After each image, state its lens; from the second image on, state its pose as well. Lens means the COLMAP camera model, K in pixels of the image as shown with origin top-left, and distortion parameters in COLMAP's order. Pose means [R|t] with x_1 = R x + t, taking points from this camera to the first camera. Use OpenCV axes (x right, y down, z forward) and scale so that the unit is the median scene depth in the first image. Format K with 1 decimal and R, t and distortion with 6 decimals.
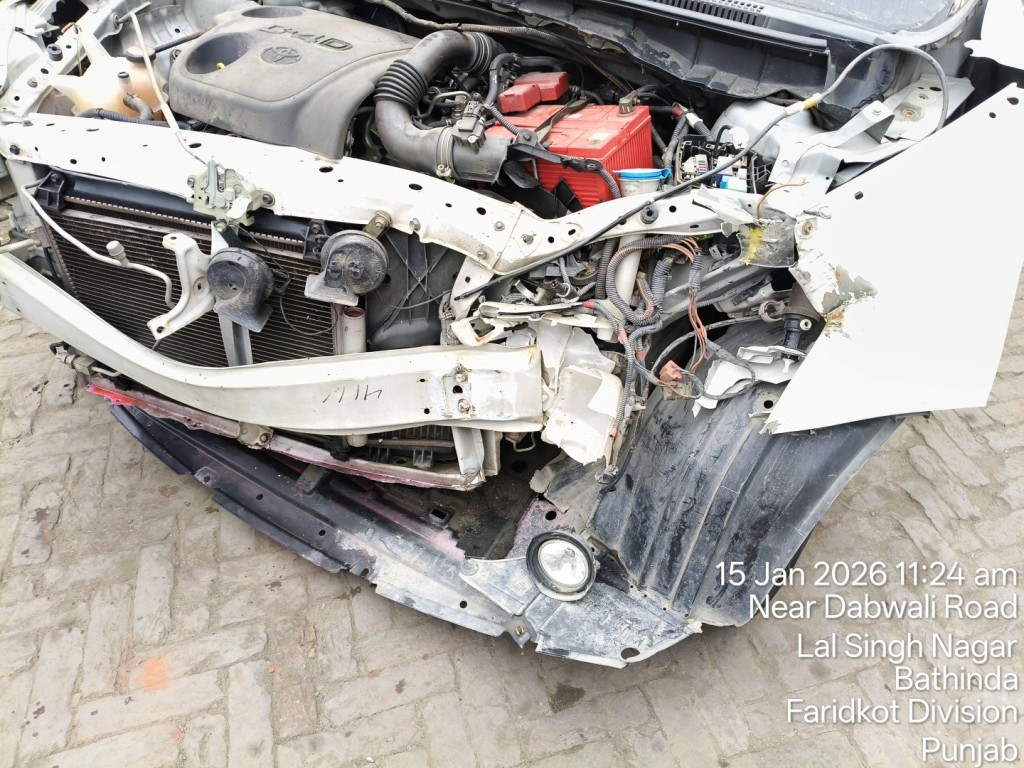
lens RADIAL K [[802.7, 0, 510.9], [0, 802.7, 366.8], [0, 0, 1]] dist [0.033357, -0.079623]
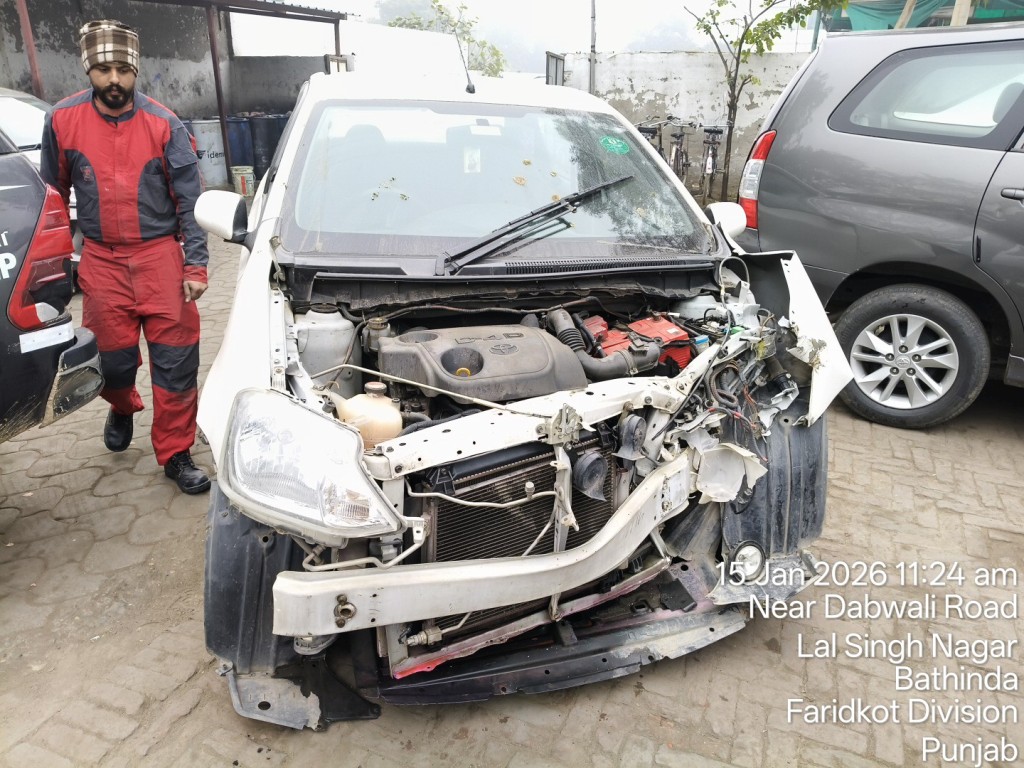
lens RADIAL K [[802.7, 0, 510.9], [0, 802.7, 366.8], [0, 0, 1]] dist [0.033357, -0.079623]
pose [[0.648841, -0.294022, 0.701823, -1.301106], [0.499861, 0.860103, -0.101793, -0.180866], [-0.573711, 0.416862, 0.705041, -0.079723]]
